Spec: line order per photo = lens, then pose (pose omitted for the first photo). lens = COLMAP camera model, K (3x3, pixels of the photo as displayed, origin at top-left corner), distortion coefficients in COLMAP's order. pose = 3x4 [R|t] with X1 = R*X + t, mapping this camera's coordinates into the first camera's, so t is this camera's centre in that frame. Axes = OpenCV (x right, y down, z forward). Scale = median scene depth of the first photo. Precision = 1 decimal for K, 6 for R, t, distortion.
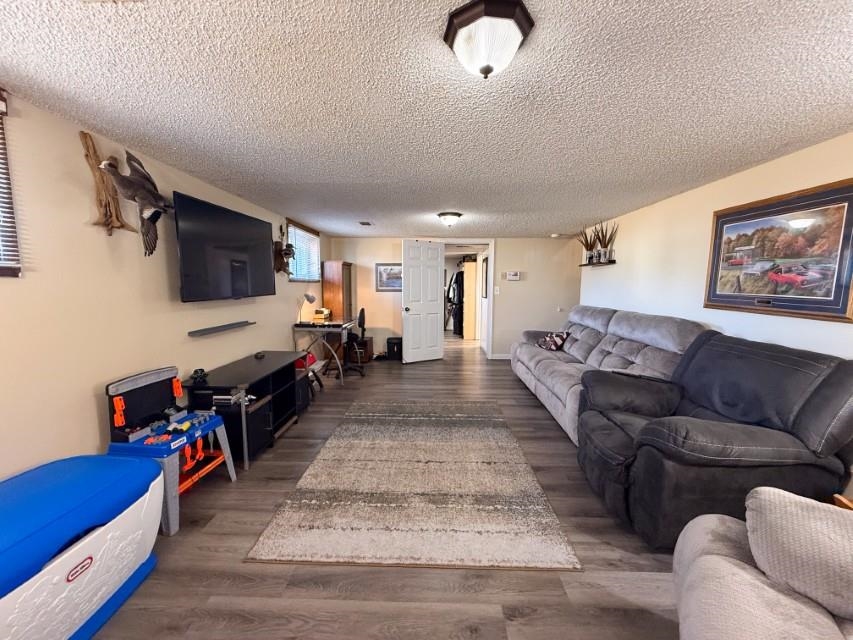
lens RADIAL K [[339.0, 0, 426.7], [0, 339.0, 321.3], [0, 0, 1]] dist [-0.001775, 0.000279]
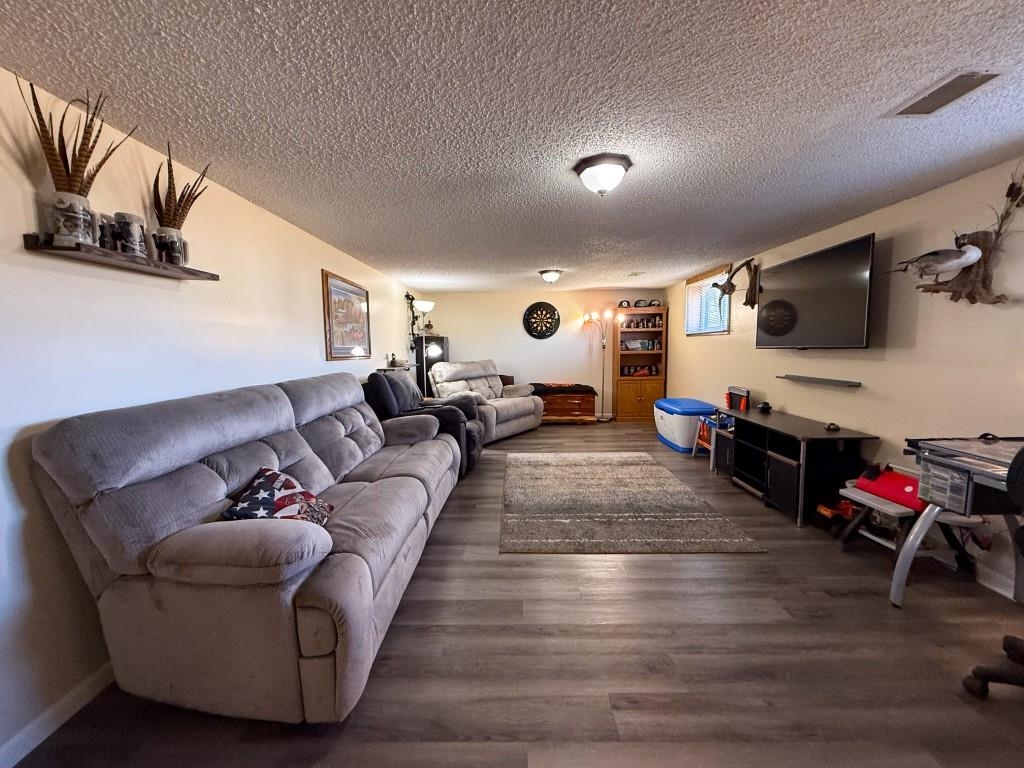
lens RADIAL K [[407.0, 0, 511.5], [0, 407.0, 384.9], [0, 0, 1]] dist [-0.001775, 0.000279]
pose [[-0.999796, 0.011453, -0.016647, 0.239924], [0.007804, 0.978784, 0.204746, -0.189616], [0.018638, 0.204574, -0.978674, 1.937248]]
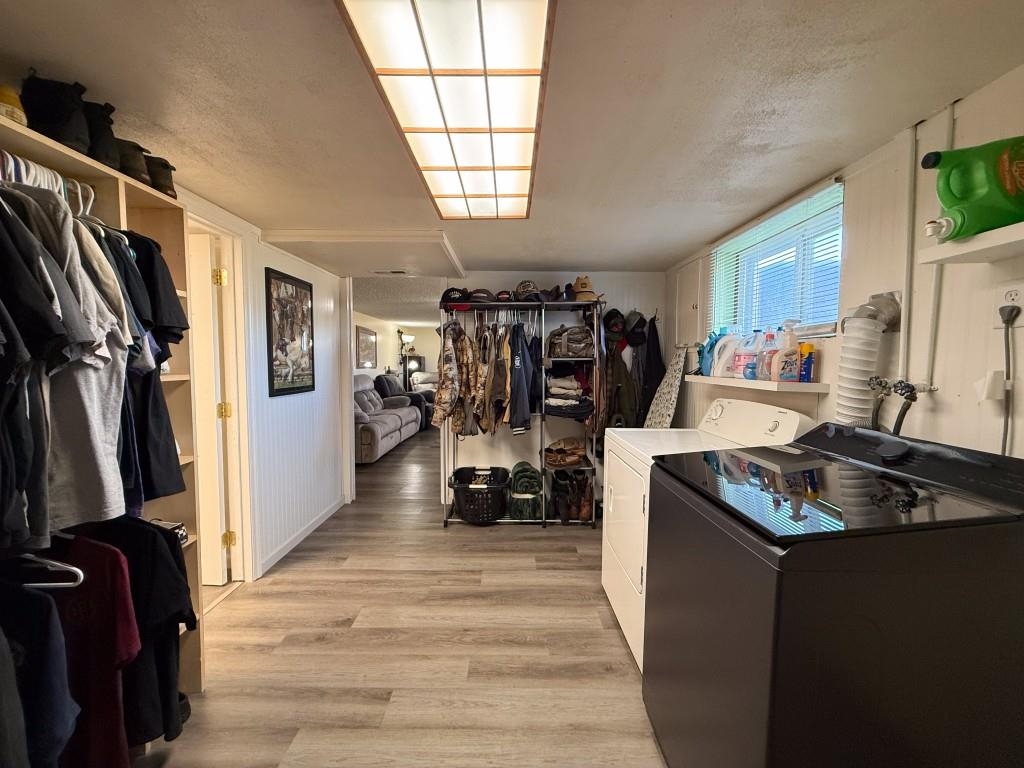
lens RADIAL K [[407.0, 0, 510.3], [0, 407.0, 386.7], [0, 0, 1]] dist [-0.001775, 0.000279]
pose [[-0.999654, -0.007398, -0.025255, -0.078534], [-0.011606, 0.985236, 0.170808, -0.330351], [0.023618, 0.171042, -0.984981, 3.104619]]
